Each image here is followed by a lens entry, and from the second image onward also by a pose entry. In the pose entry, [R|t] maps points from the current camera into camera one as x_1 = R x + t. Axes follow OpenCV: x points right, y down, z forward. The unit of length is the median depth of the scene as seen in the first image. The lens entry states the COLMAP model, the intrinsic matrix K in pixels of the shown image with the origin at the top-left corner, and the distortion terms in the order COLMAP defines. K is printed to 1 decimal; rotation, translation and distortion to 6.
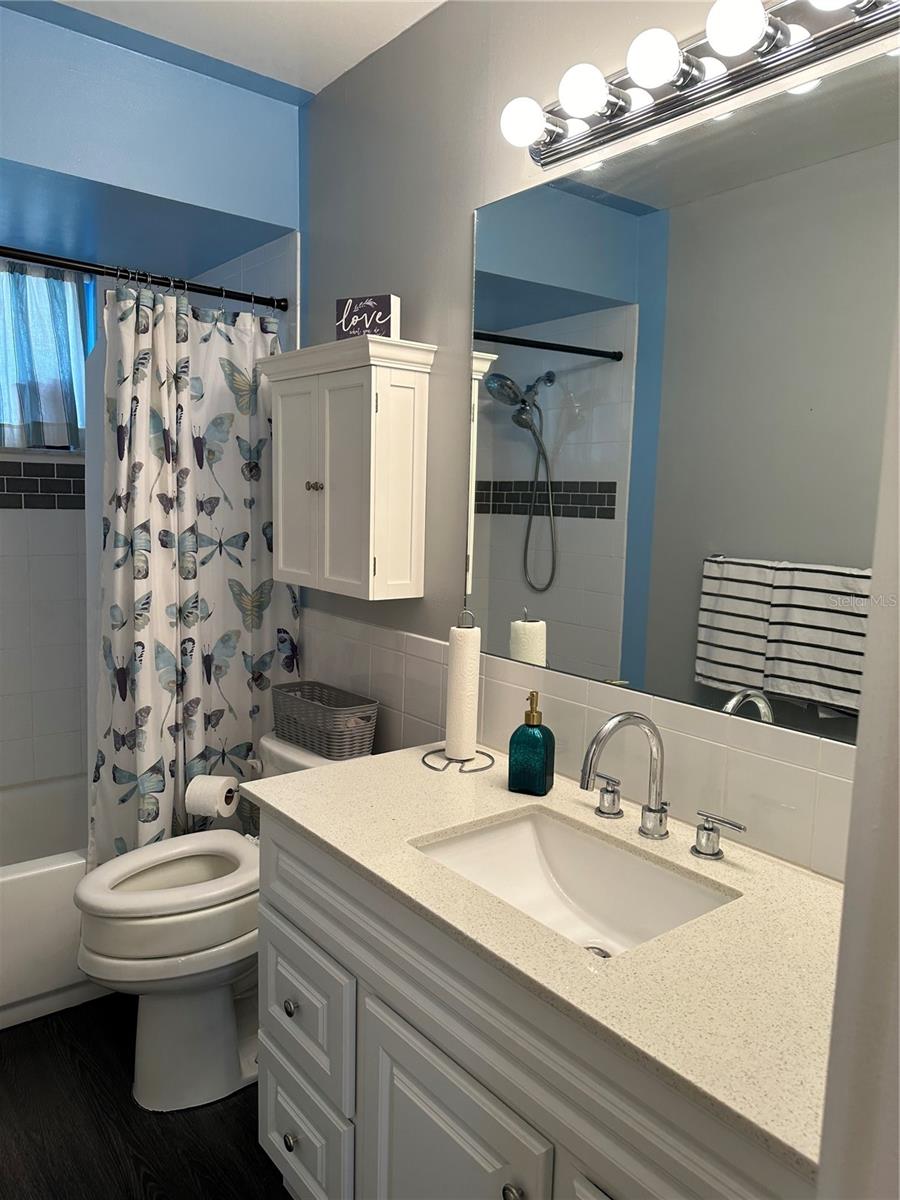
lens RADIAL K [[842.7, 0, 446.7], [0, 842.7, 588.1], [0, 0, 1]] dist [0.085030, -0.118234]
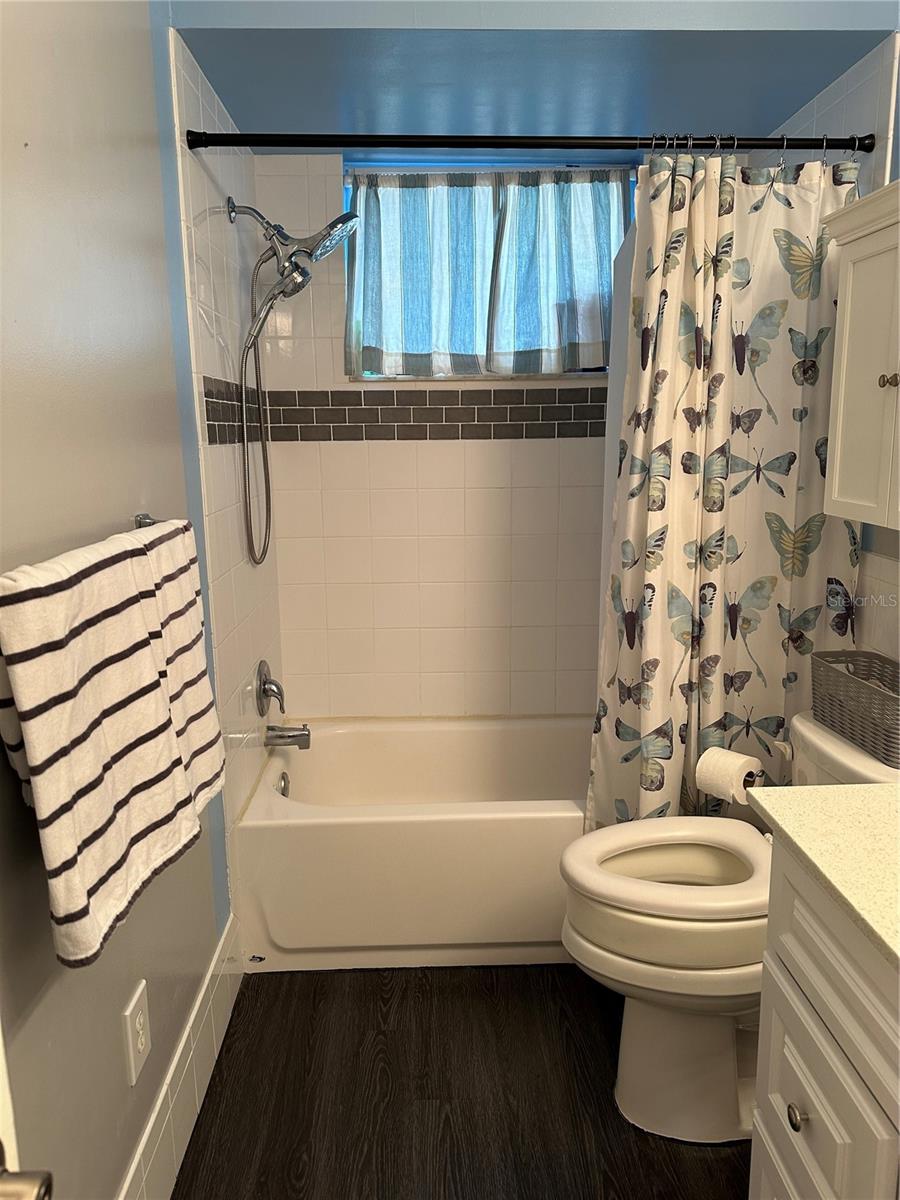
lens RADIAL K [[842.7, 0, 444.3], [0, 842.7, 594.1], [0, 0, 1]] dist [0.085030, -0.118234]
pose [[0.800210, 0.074596, -0.595063, -0.017190], [-0.027326, 0.995739, 0.088077, 0.003936], [0.599097, -0.054219, 0.798839, 0.185189]]
